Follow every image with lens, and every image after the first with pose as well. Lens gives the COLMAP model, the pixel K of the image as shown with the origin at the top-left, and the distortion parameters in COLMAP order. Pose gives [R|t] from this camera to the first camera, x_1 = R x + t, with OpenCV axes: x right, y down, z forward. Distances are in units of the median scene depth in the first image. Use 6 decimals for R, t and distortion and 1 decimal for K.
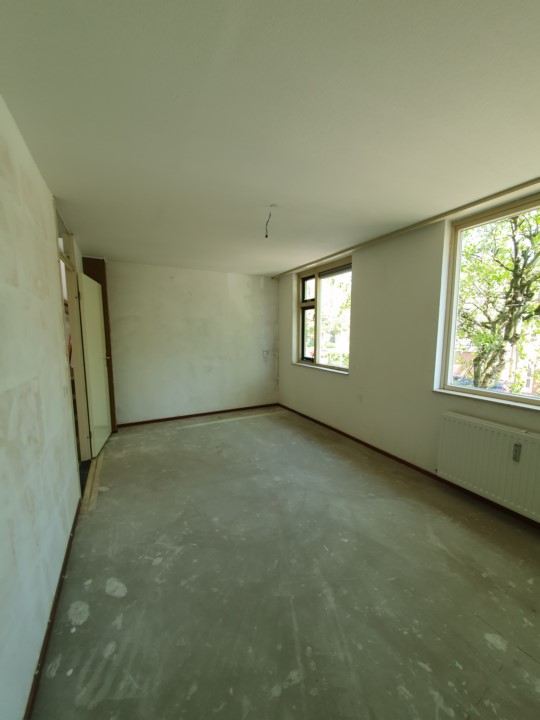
lens RADIAL K [[284.2, 0, 268.7], [0, 284.2, 361.5], [0, 0, 1]] dist [0.008231, -0.000134]
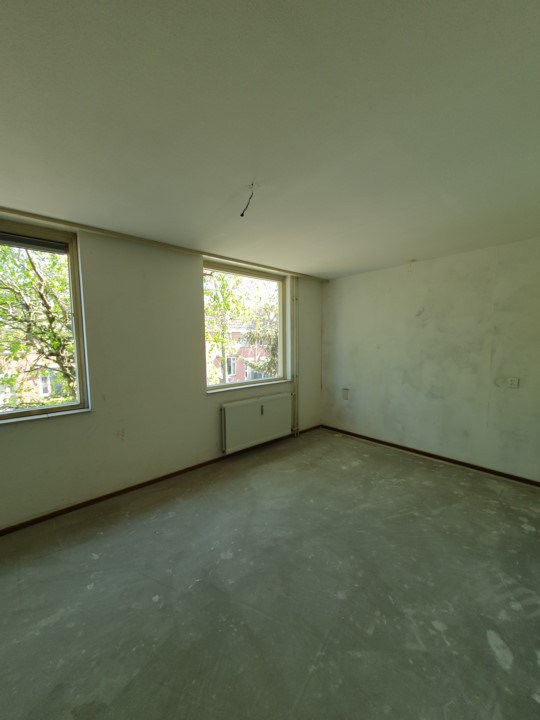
lens RADIAL K [[284.2, 0, 268.8], [0, 284.2, 362.5], [0, 0, 1]] dist [0.008231, -0.000134]
pose [[-0.258313, -0.070224, 0.963506, -0.922480], [0.115341, 0.987979, 0.102930, -0.174146], [-0.959151, 0.137720, -0.247108, 1.440871]]
